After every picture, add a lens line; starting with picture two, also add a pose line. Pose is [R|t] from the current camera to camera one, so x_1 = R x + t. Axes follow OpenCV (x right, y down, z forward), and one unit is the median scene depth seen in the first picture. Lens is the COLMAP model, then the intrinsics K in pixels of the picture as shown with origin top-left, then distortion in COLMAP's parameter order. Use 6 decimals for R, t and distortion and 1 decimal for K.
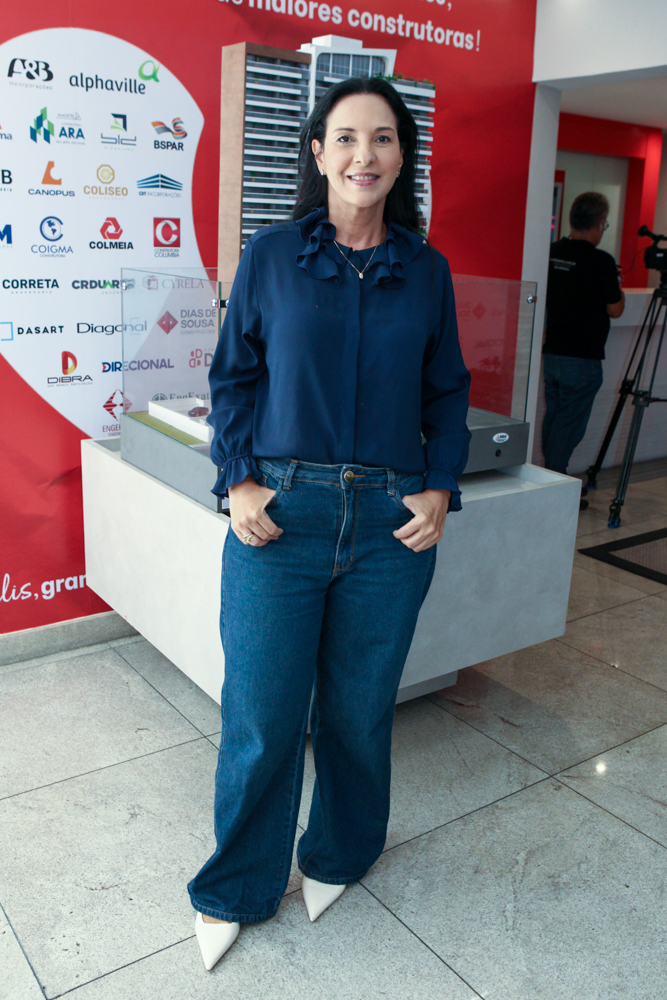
lens RADIAL K [[924.7, 0, 345.0], [0, 924.7, 469.0], [0, 0, 1]] dist [-0.041353, 0.000000]
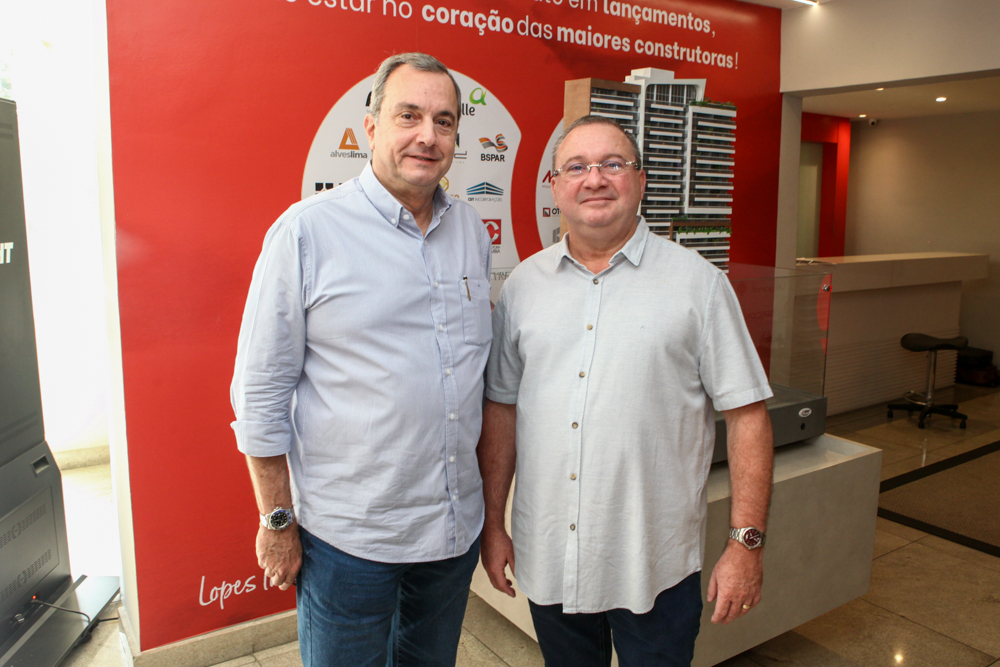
lens RADIAL K [[812.5, 0, 520.2], [0, 812.5, 297.2], [0, 0, 1]] dist [-0.098039, 0.061095]
pose [[0.999531, -0.018236, -0.024583, -0.133737], [0.014898, 0.991438, -0.129725, -0.046468], [0.026739, 0.129298, 0.991245, 0.018219]]
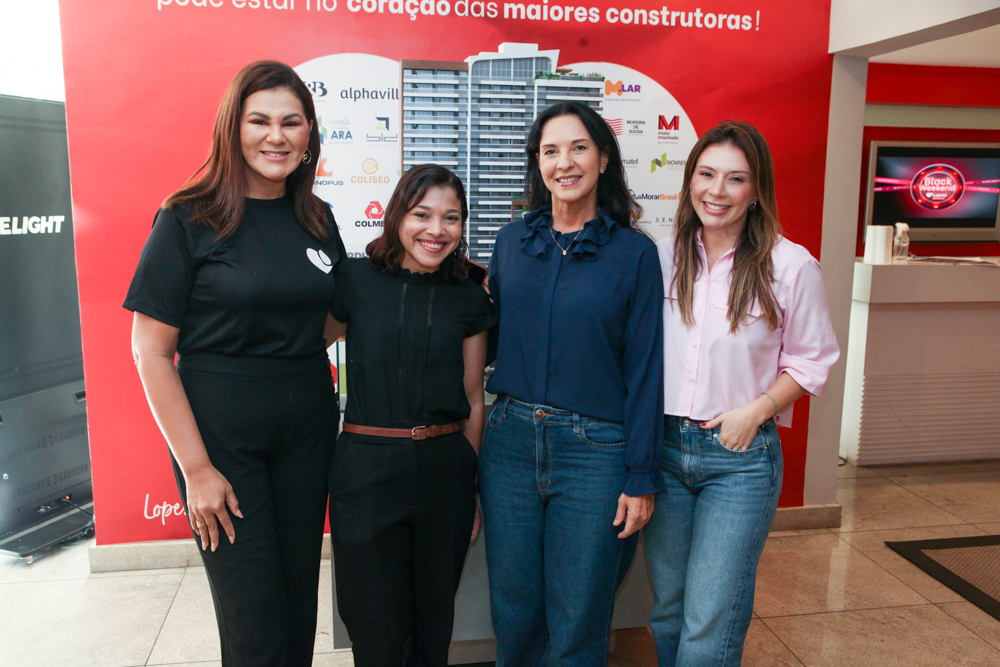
lens RADIAL K [[887.5, 0, 505.9], [0, 887.5, 332.5], [0, 0, 1]] dist [-0.064624, 0.057325]
pose [[0.899017, 0.047007, -0.435383, 0.401326], [-0.088946, 0.993099, -0.076442, -0.027575], [0.428785, 0.107448, 0.896994, 0.047955]]
